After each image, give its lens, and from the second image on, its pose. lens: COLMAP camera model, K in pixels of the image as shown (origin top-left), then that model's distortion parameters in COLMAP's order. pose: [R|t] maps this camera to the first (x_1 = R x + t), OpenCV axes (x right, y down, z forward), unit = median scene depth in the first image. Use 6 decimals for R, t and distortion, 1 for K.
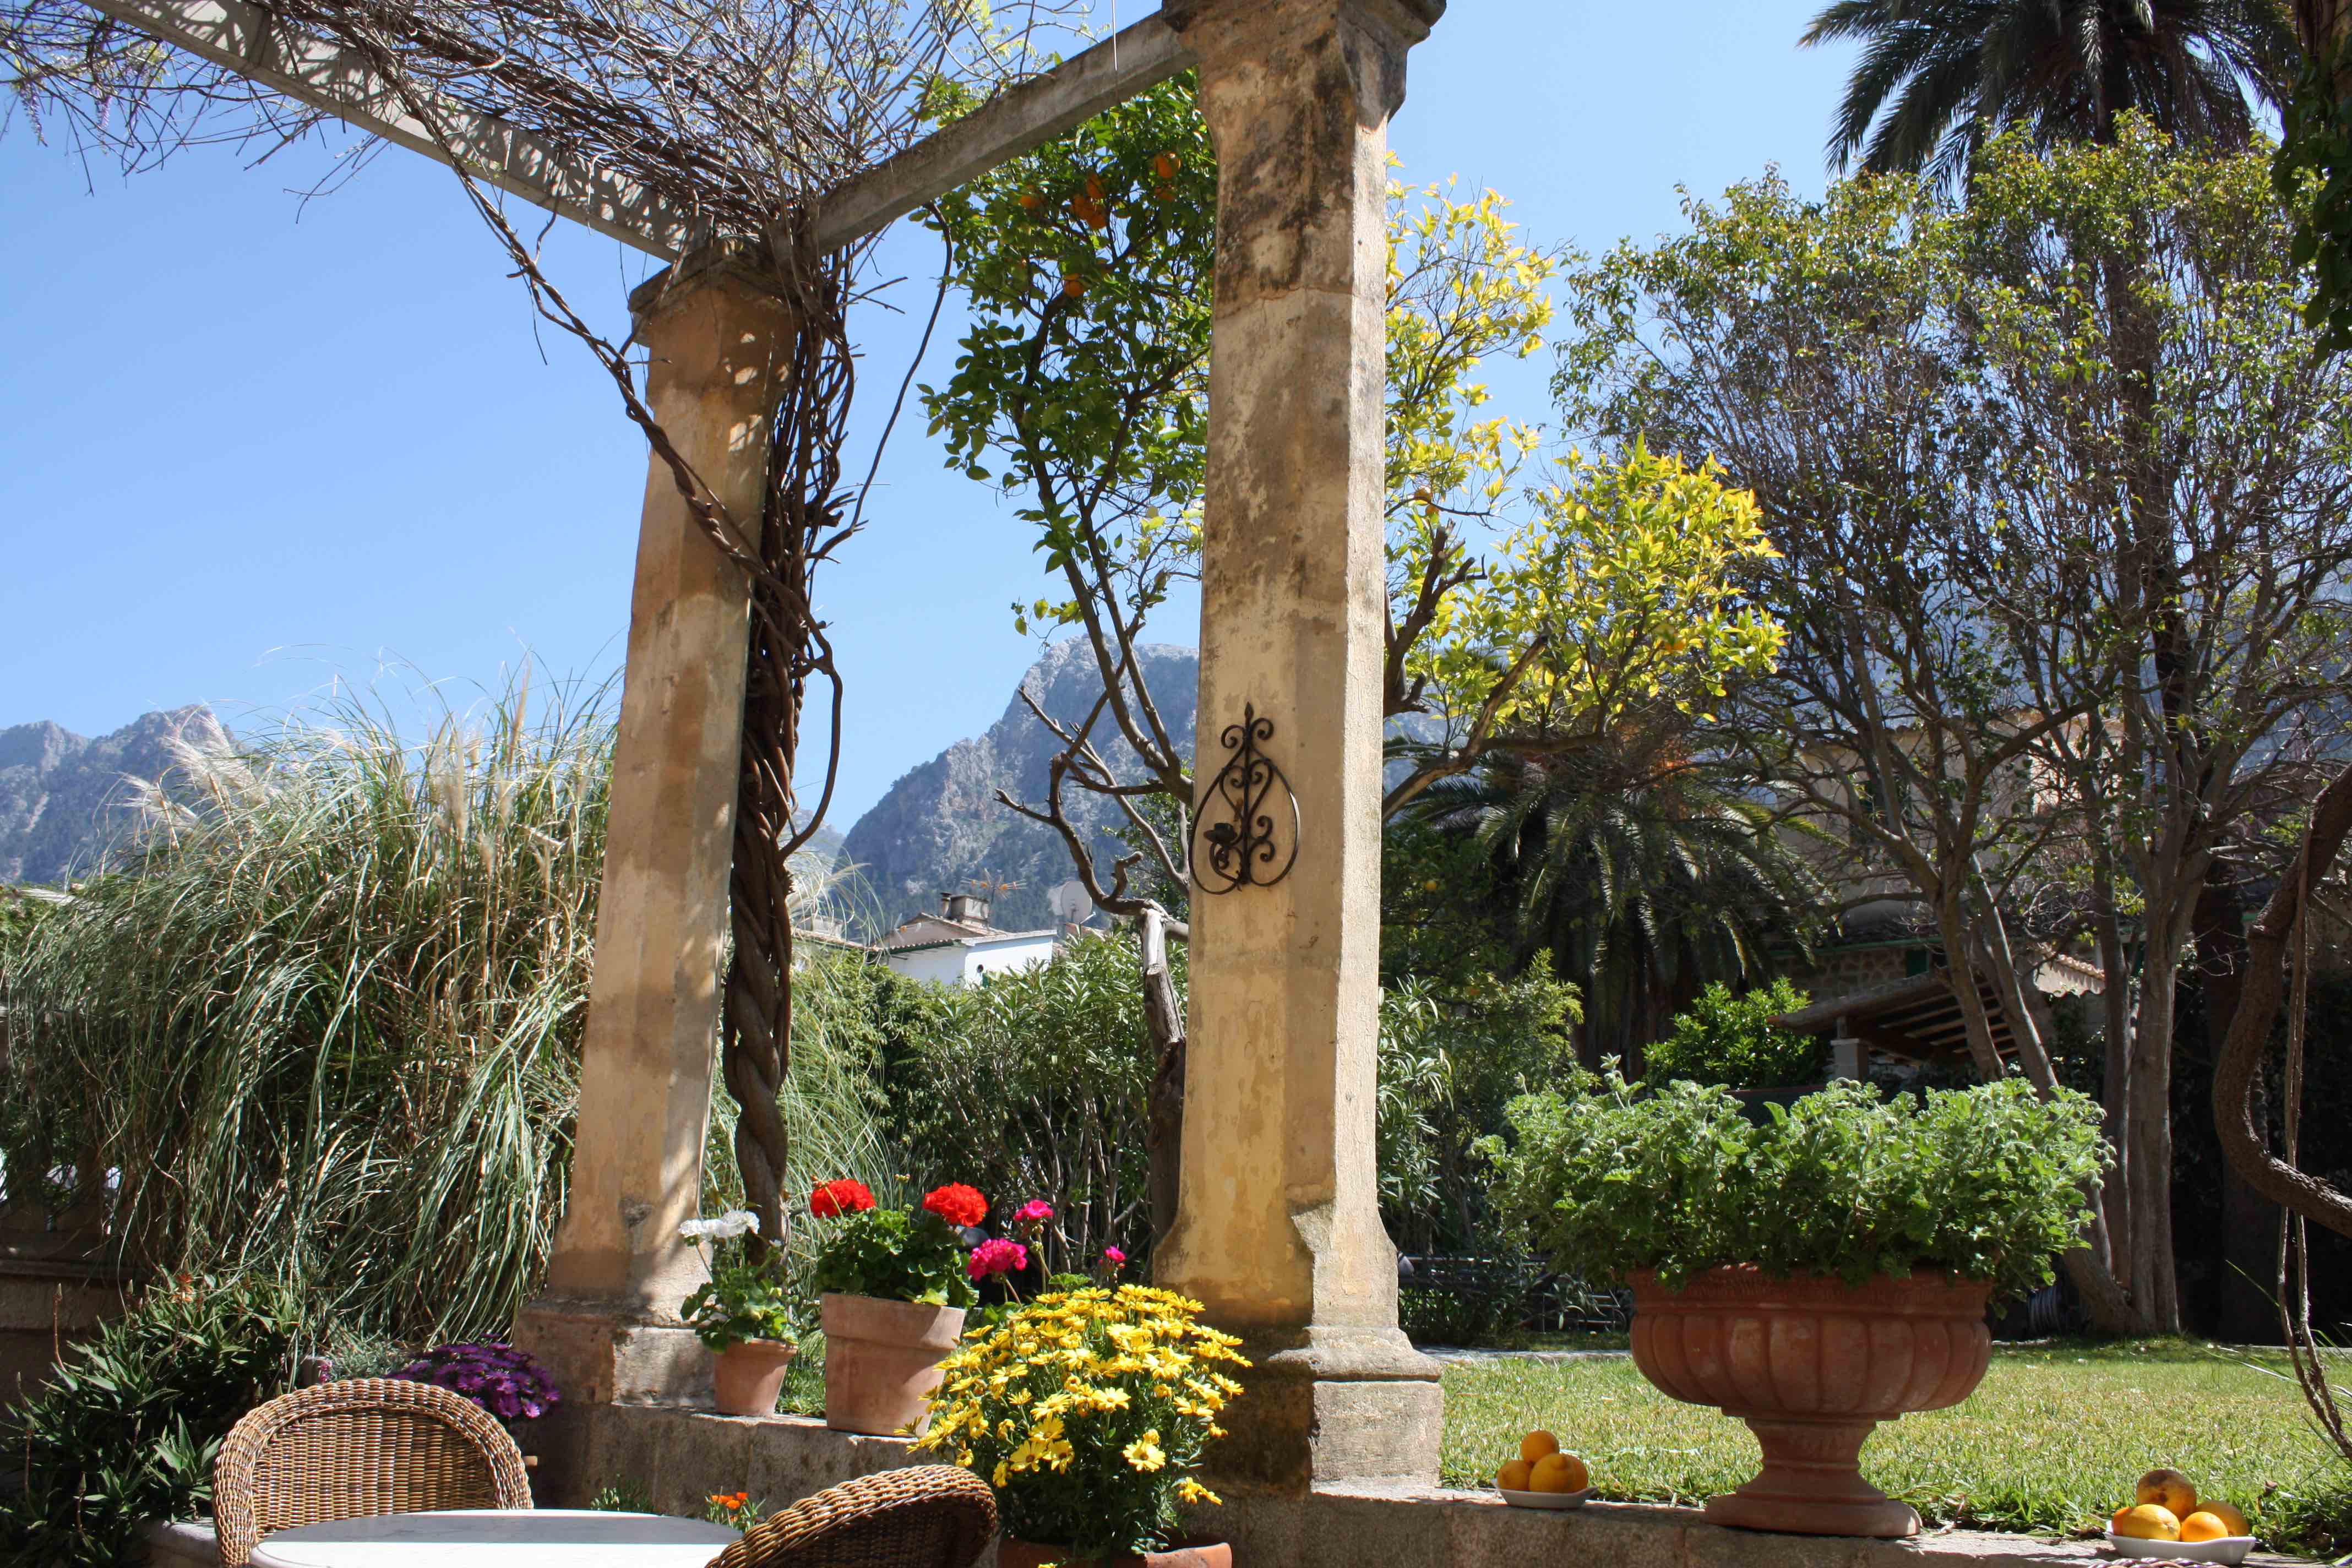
lens RADIAL K [[1893.9, 0, 1191.1], [0, 1893.9, 786.0], [0, 0, 1]] dist [-0.140364, 0.085439]
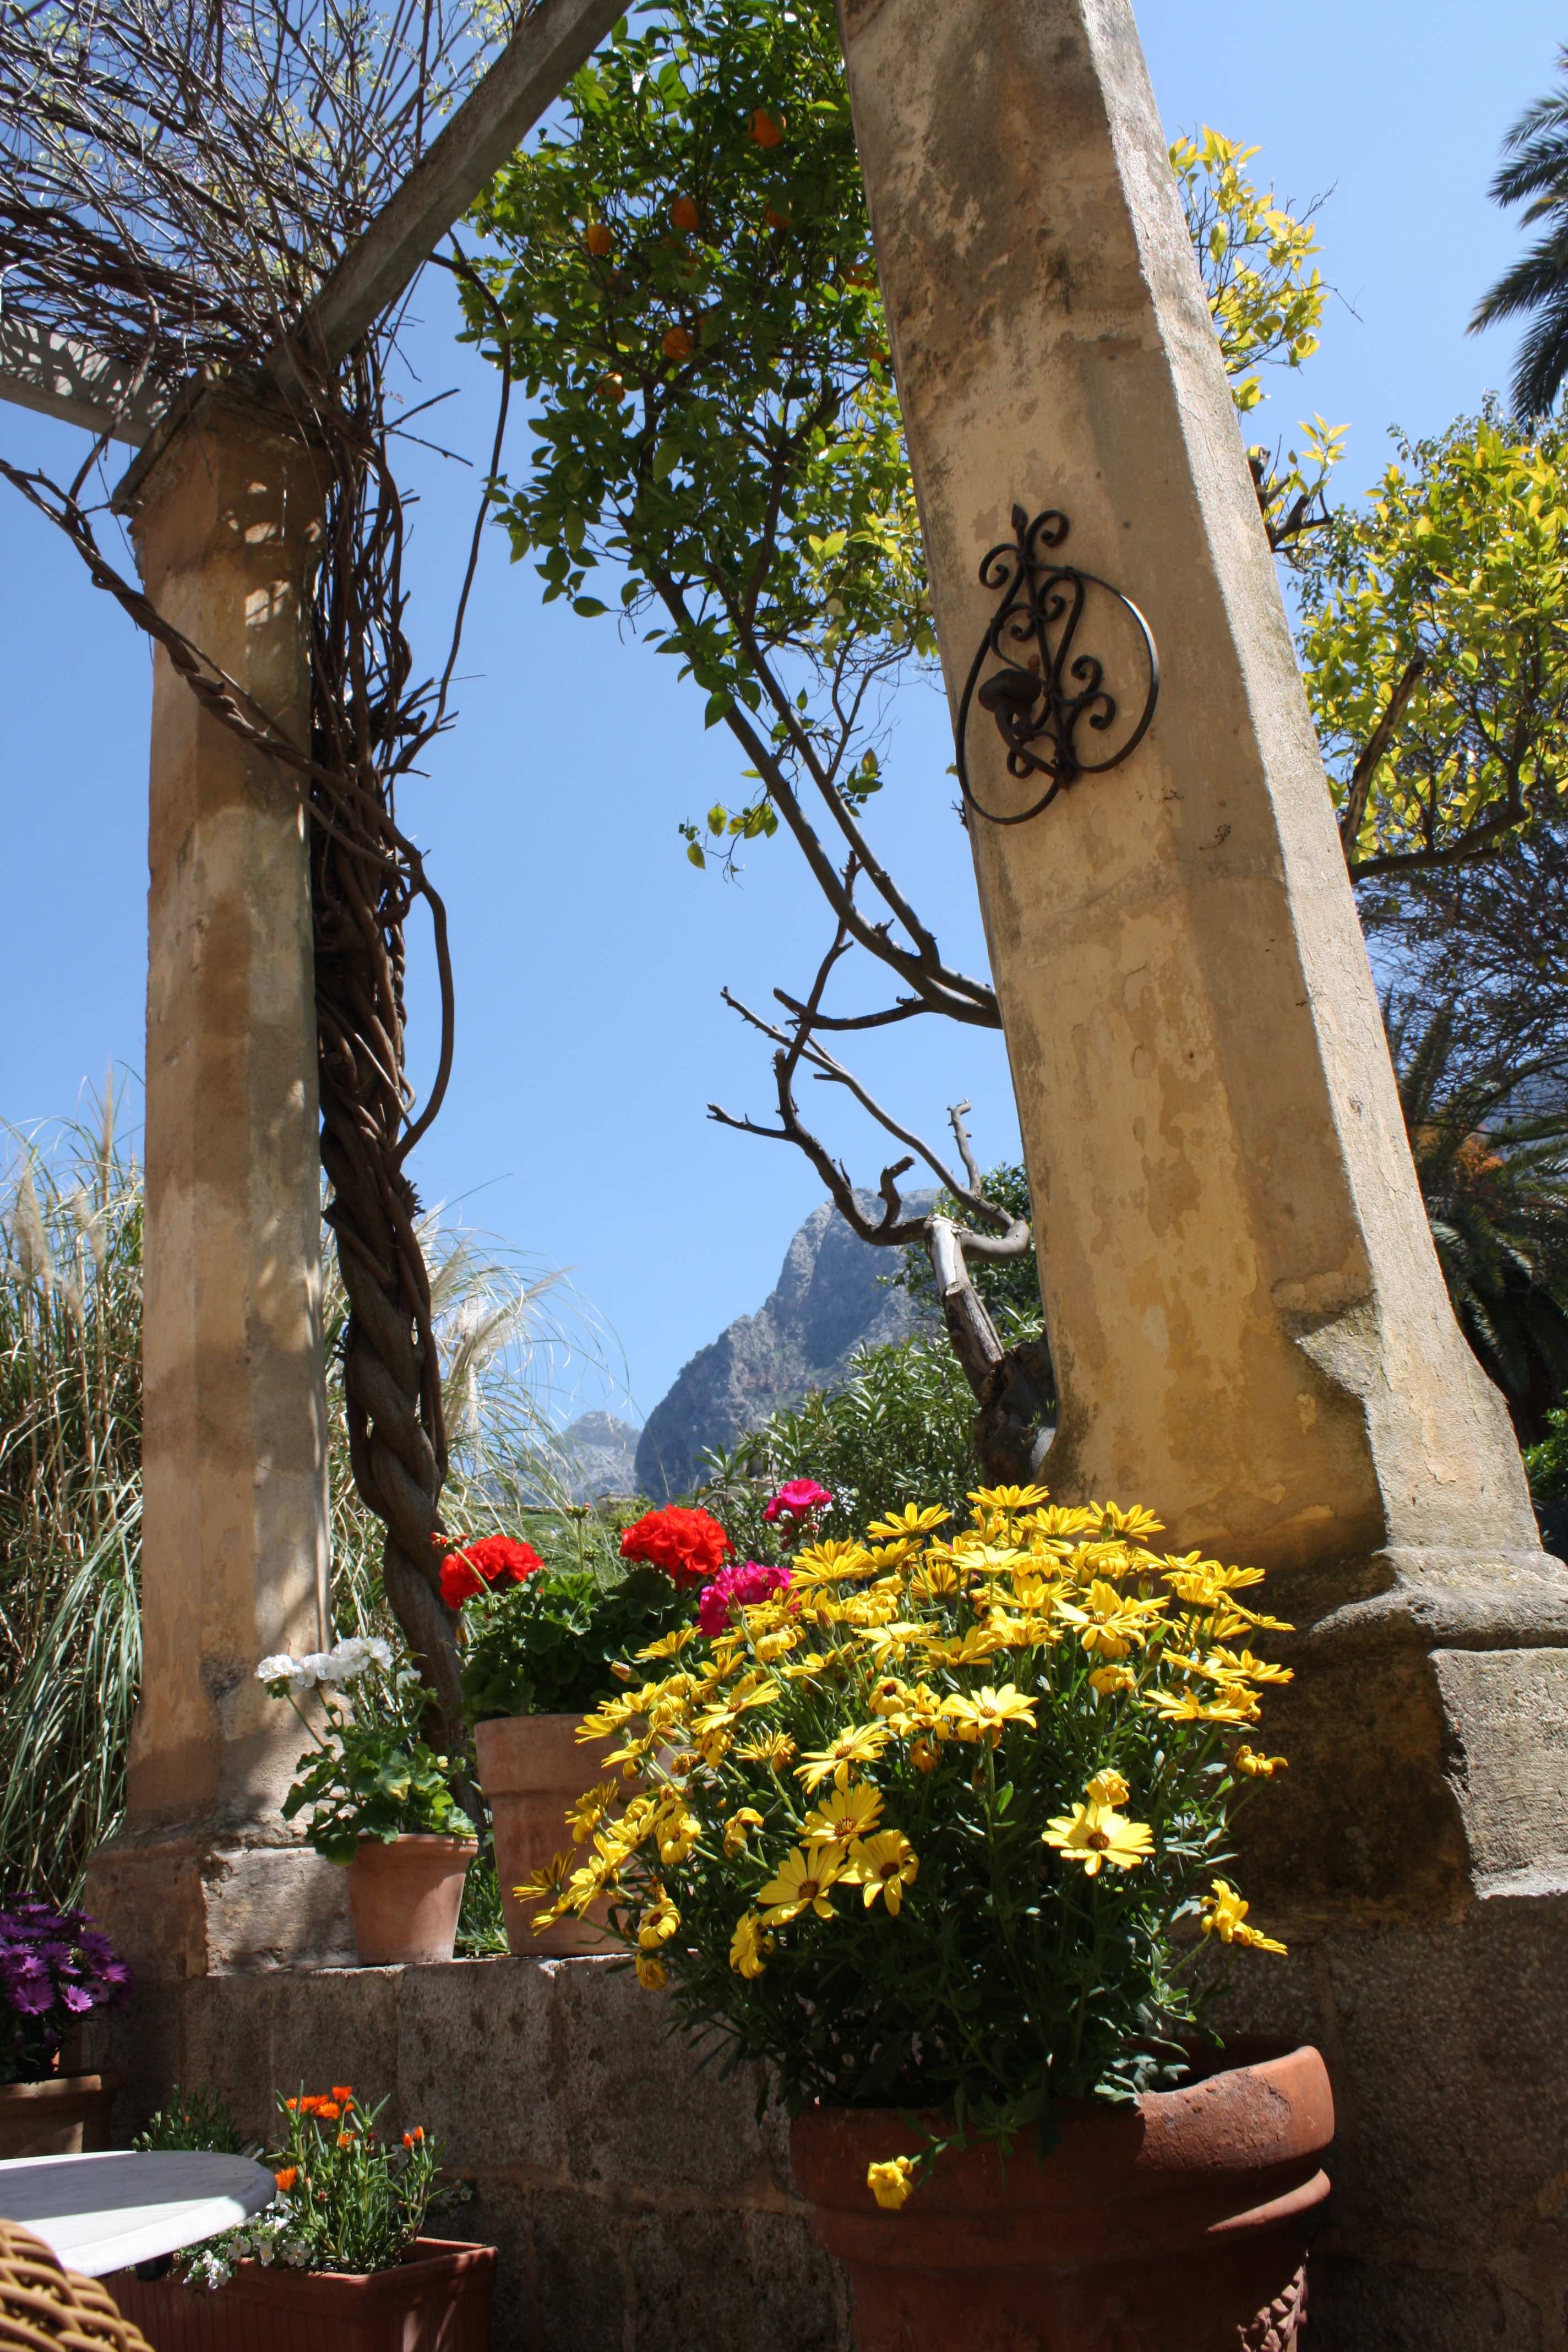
lens RADIAL K [[1893.9, 0, 784.0], [0, 1893.9, 1176.0], [0, 0, 1]] dist [-0.140364, 0.085439]
pose [[0.981146, -0.173542, -0.085059, -0.019992], [0.165642, 0.981835, -0.092530, 0.154039], [0.099571, 0.076696, 0.992070, 0.370915]]
